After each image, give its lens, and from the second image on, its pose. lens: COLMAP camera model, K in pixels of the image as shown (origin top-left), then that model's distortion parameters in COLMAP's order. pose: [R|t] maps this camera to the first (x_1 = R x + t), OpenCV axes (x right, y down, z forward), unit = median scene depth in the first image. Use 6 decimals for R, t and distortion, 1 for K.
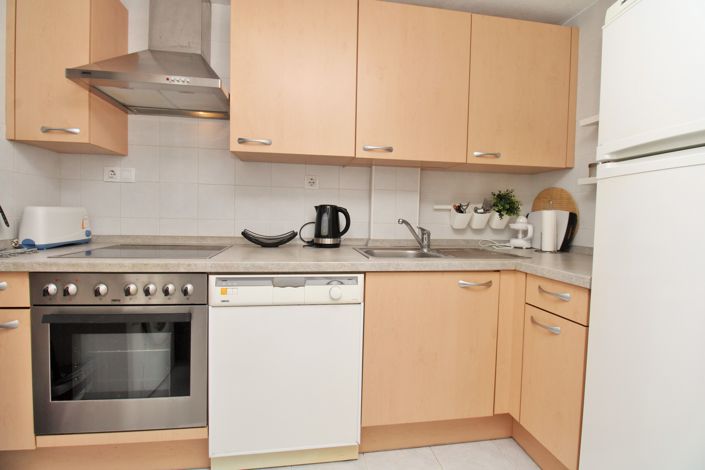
lens RADIAL K [[330.3, 0, 352.0], [0, 330.3, 229.0], [0, 0, 1]] dist [-0.002783, -0.000663]
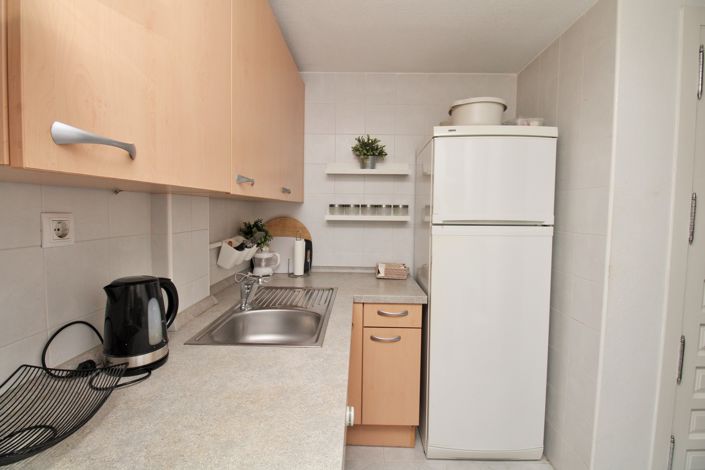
lens RADIAL K [[330.3, 0, 352.0], [0, 330.3, 229.0], [0, 0, 1]] dist [-0.002783, -0.000663]
pose [[0.181234, -0.078197, 0.980326, -0.478240], [0.033592, 0.996744, 0.073297, -0.167819], [-0.982866, 0.019647, 0.183270, 0.594583]]
